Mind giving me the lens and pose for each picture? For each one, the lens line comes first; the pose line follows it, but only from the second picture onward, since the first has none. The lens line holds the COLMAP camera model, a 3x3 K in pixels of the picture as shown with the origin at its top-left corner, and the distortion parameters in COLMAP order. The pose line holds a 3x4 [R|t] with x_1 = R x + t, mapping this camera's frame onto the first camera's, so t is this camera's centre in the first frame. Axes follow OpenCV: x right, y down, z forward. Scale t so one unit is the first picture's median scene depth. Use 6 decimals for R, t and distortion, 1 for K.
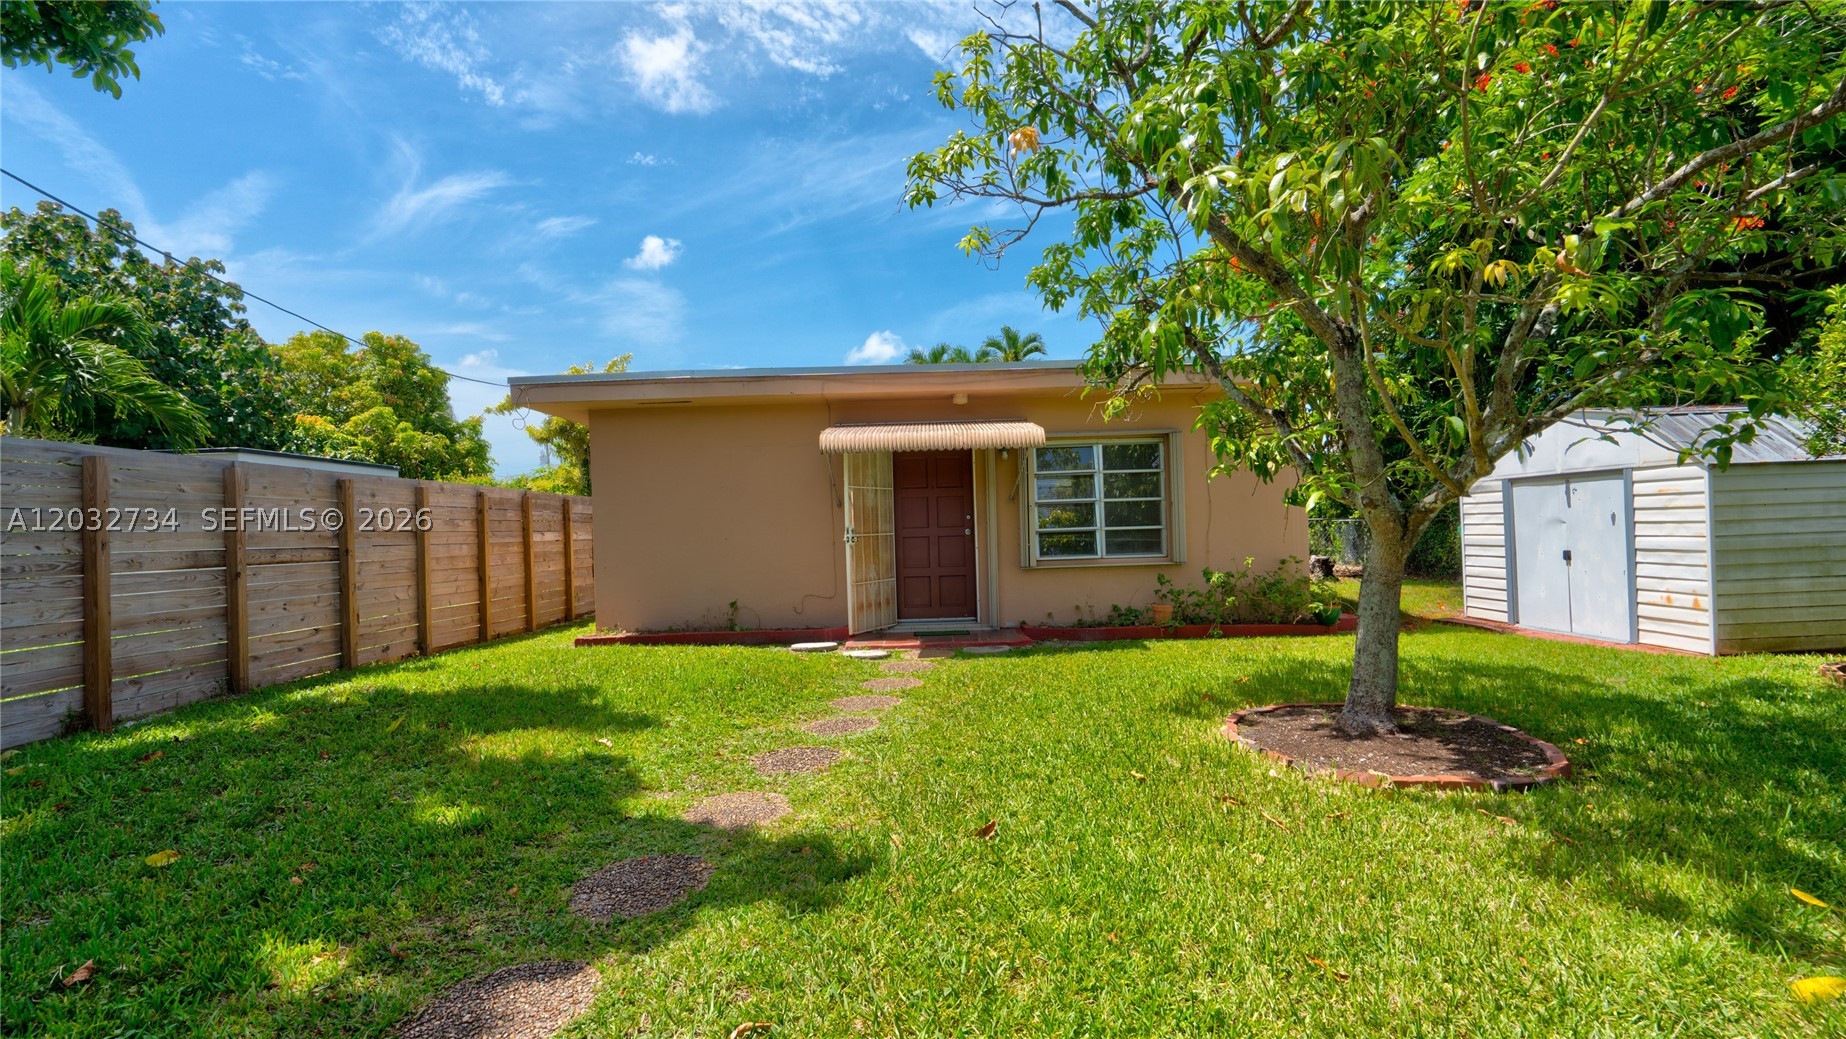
lens RADIAL K [[838.0, 0, 932.8], [0, 838.0, 524.6], [0, 0, 1]] dist [-0.005848, 0.004150]
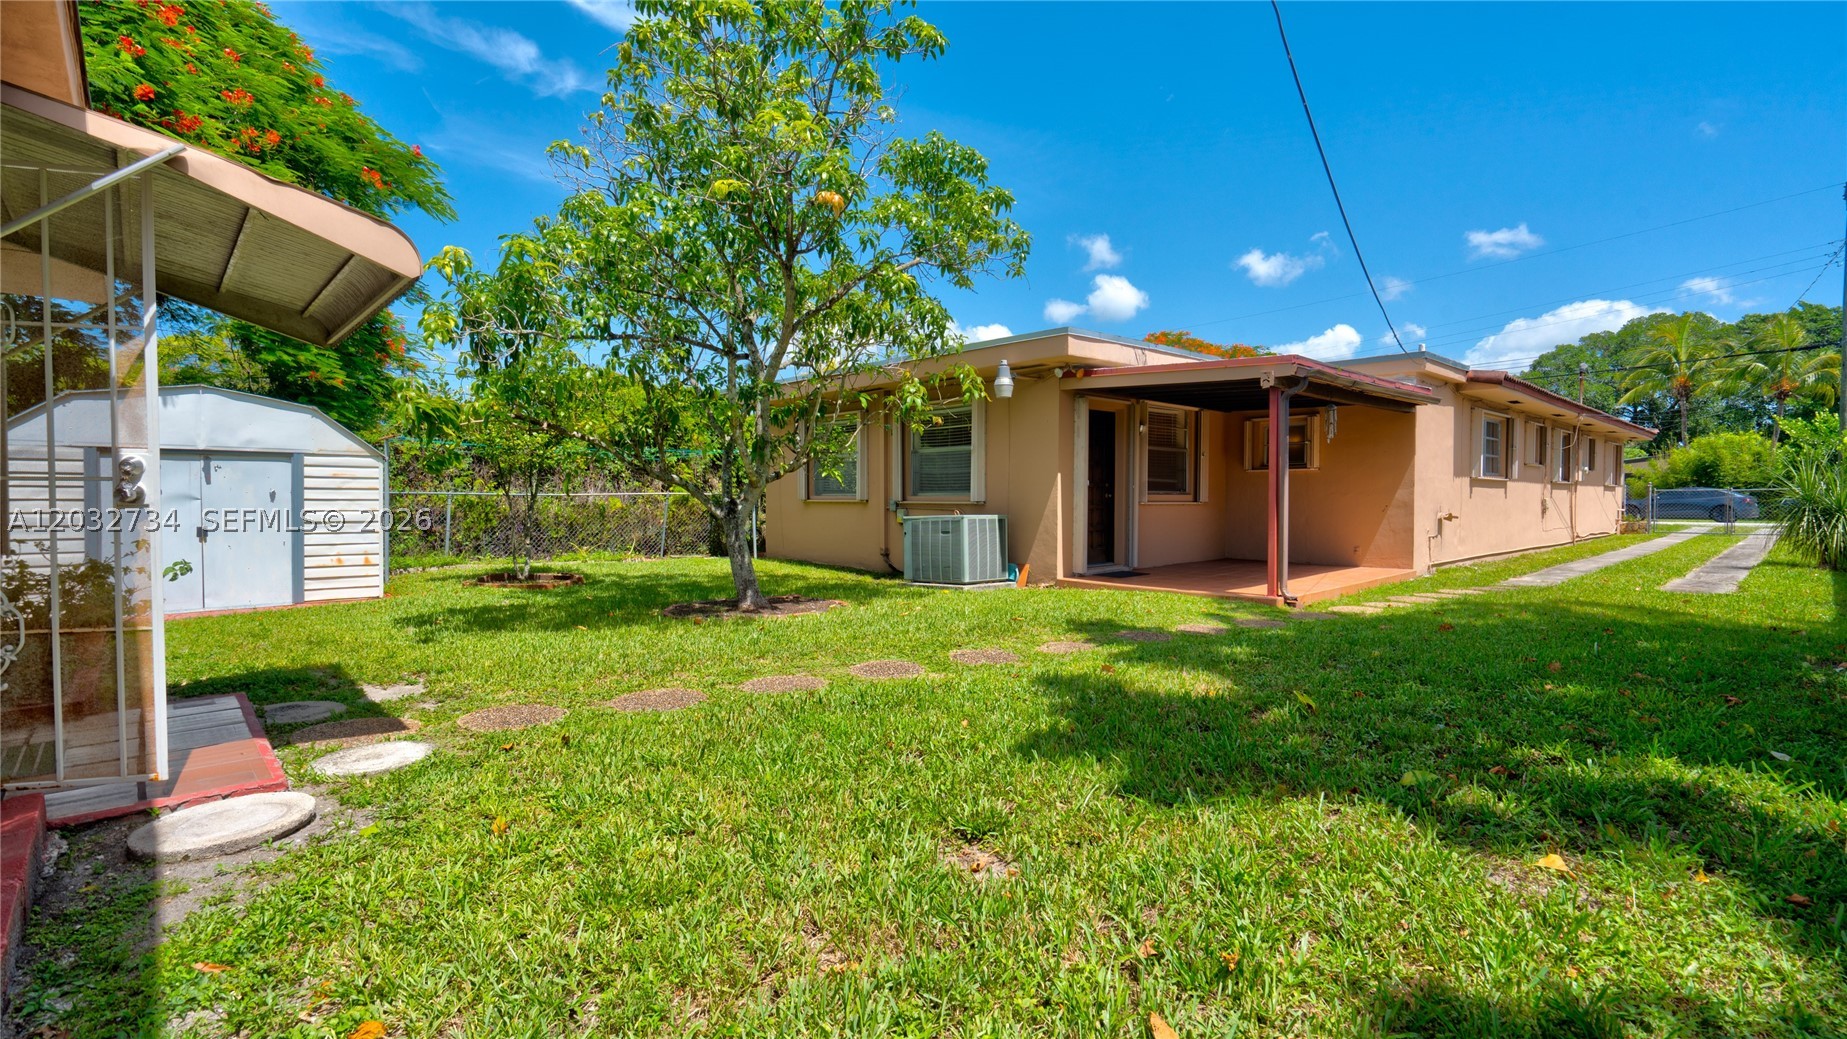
lens RADIAL K [[850.9, 0, 924.4], [0, 850.9, 521.6], [0, 0, 1]] dist [-0.003517, 0.004075]
pose [[-0.666196, 0.011409, 0.745689, -0.633671], [0.016057, 0.999871, -0.000953, 0.042835], [-0.745604, 0.011338, -0.666293, 1.131099]]
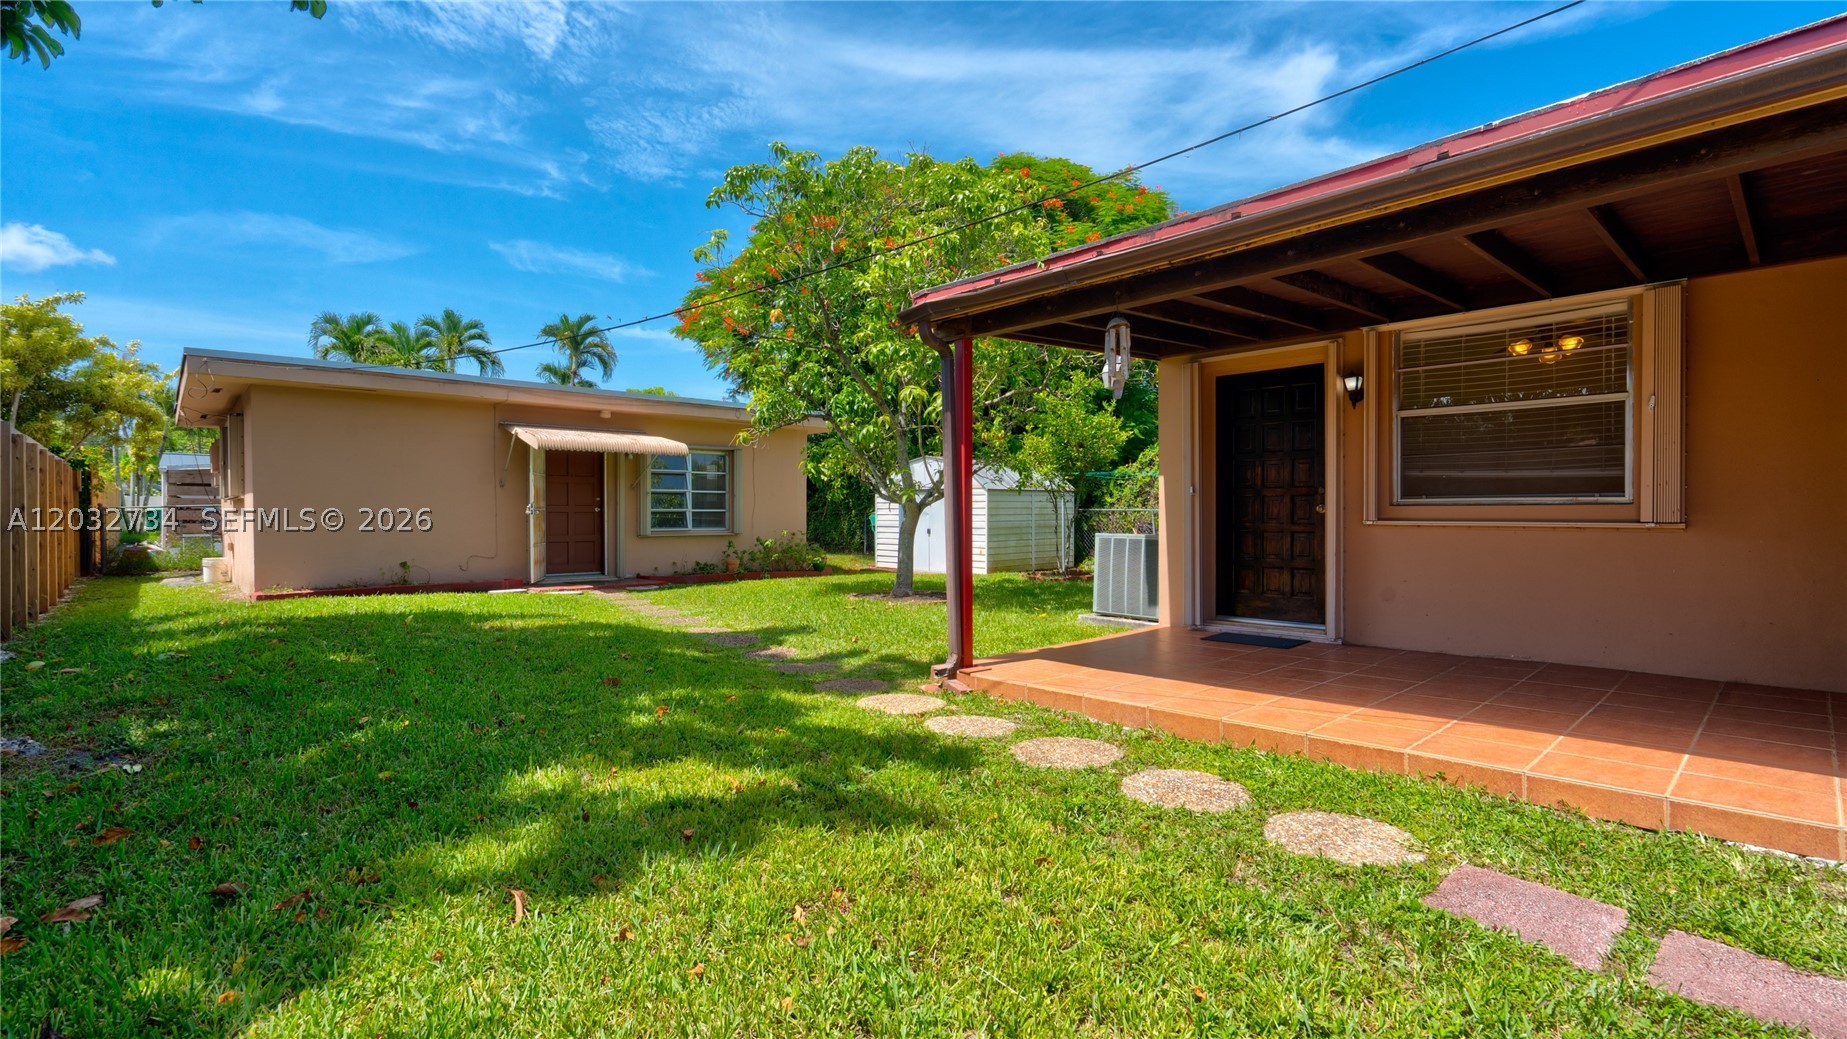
lens RADIAL K [[850.9, 0, 924.4], [0, 850.9, 521.6], [0, 0, 1]] dist [-0.003517, 0.004075]
pose [[0.734744, 0.022341, 0.677977, -0.643149], [-0.025936, 0.999652, -0.004833, 0.026494], [-0.677849, -0.014033, 0.735067, -0.486264]]
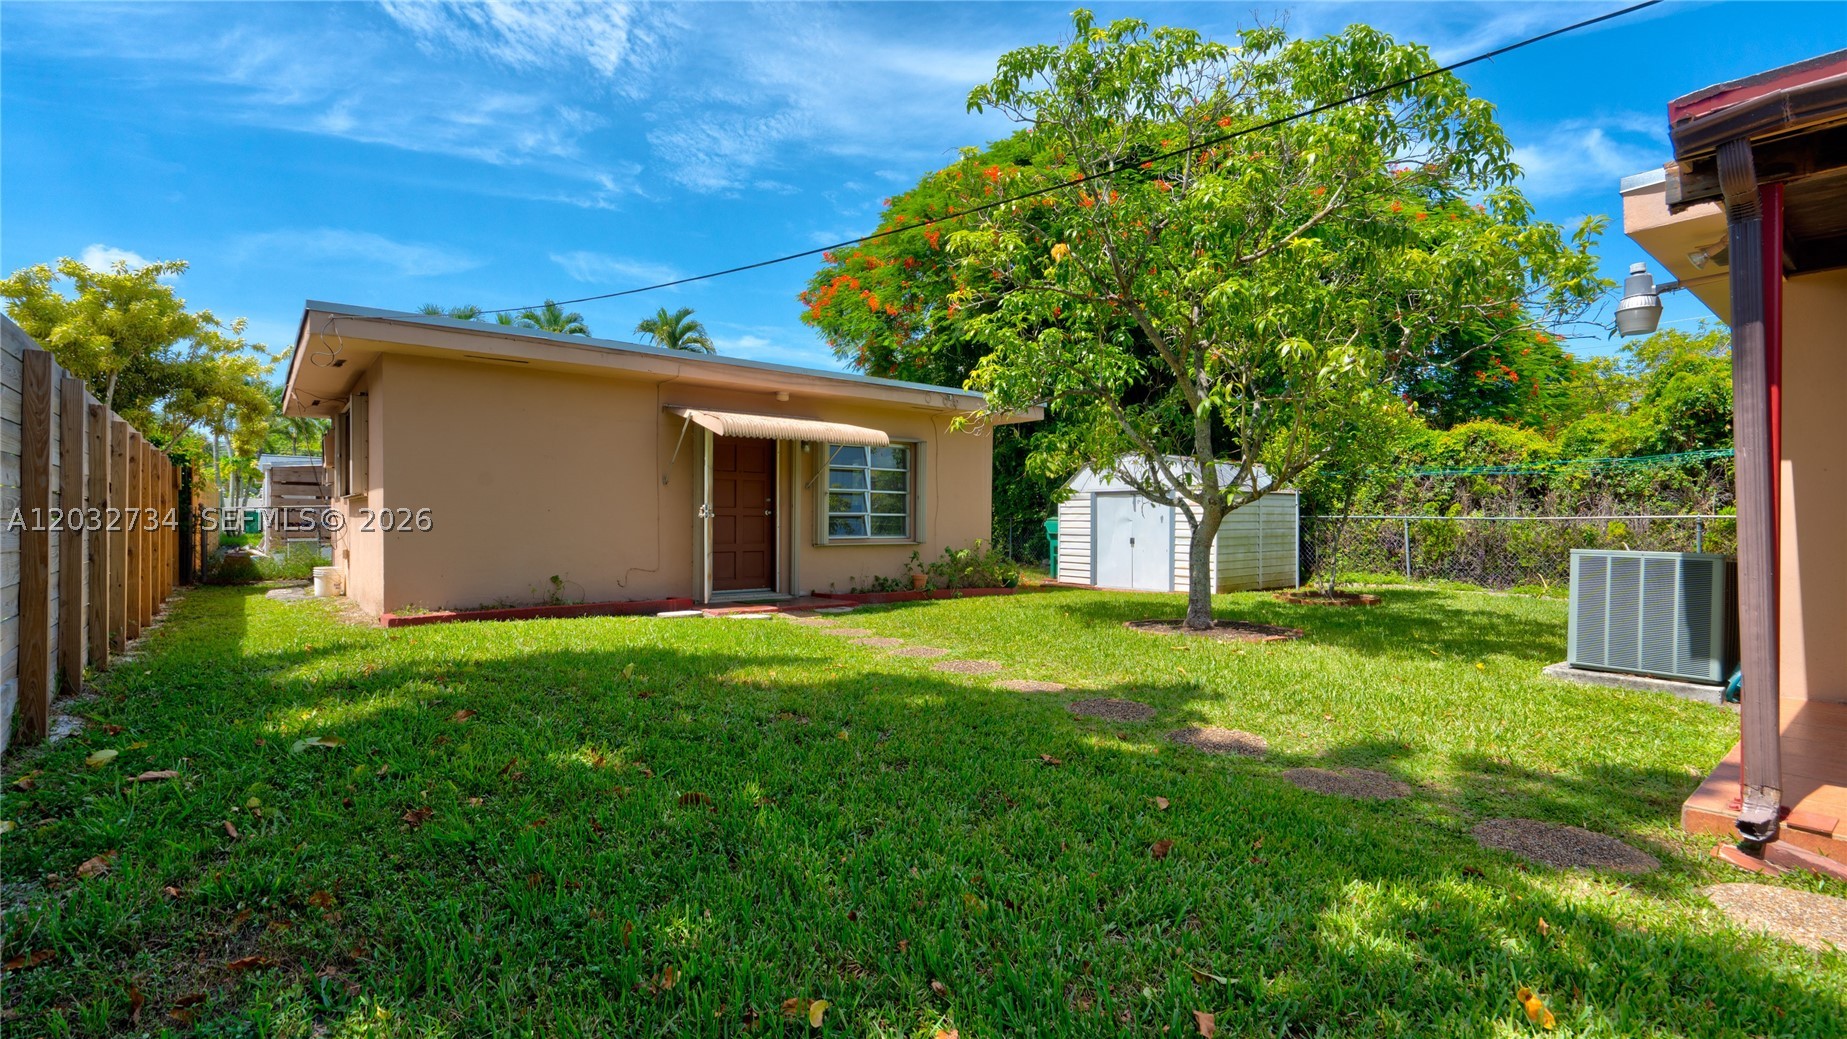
lens RADIAL K [[851.0, 0, 925.8], [0, 851.0, 529.5], [0, 0, 1]] dist [-0.000524, 0.000681]
pose [[0.774038, 0.026328, 0.632592, -0.662751], [-0.032027, 0.999484, -0.002410, 0.033946], [-0.632329, -0.018394, 0.774482, -0.036557]]
